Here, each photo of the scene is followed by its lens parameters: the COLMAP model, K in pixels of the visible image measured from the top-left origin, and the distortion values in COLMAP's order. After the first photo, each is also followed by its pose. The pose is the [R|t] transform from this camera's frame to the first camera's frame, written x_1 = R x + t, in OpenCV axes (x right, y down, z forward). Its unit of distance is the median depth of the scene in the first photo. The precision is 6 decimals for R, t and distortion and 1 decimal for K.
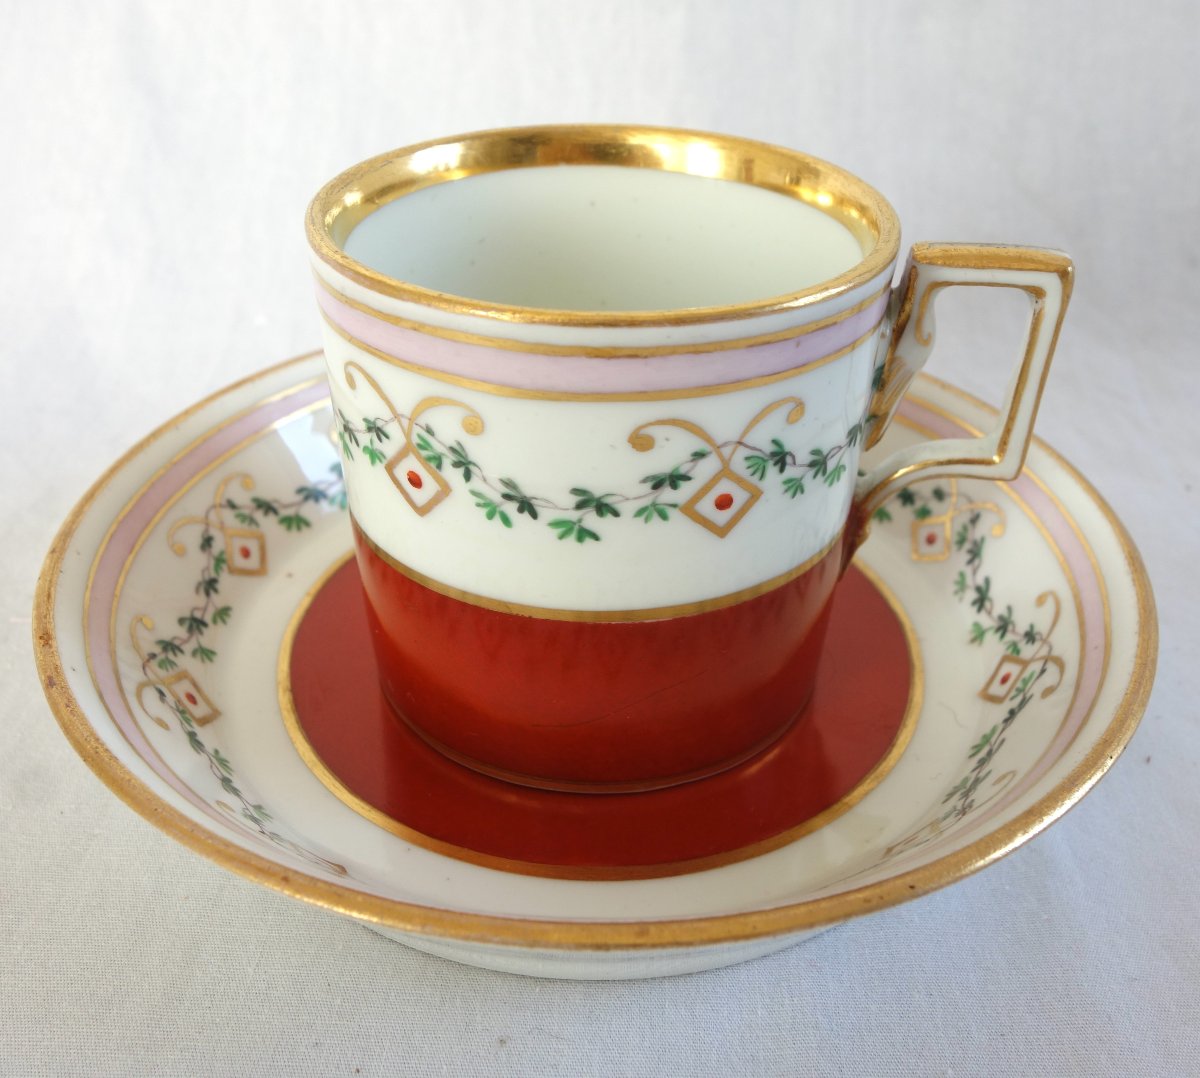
lens RADIAL K [[1065.8, 0, 615.5], [0, 1065.8, 512.3], [0, 0, 1]] dist [-0.004443, -0.016709]
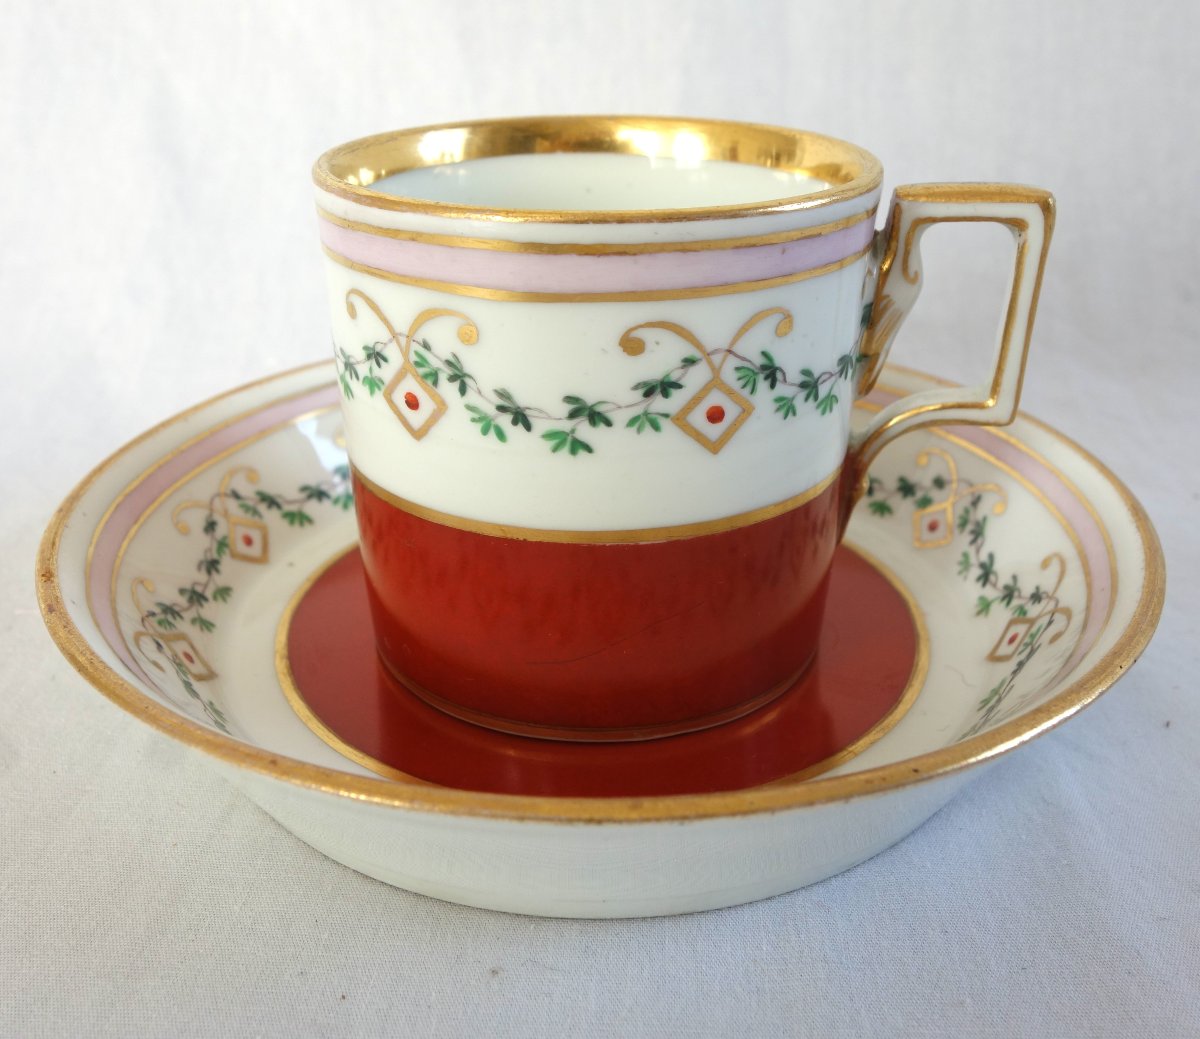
lens RADIAL K [[1072.0, 0, 591.6], [0, 1072.0, 521.5], [0, 0, 1]] dist [-0.004117, -0.018764]
pose [[0.999465, -0.010014, -0.031124, 0.013730], [0.006231, 0.992834, -0.119343, 0.194691], [0.032096, 0.119085, 0.992365, -0.000292]]
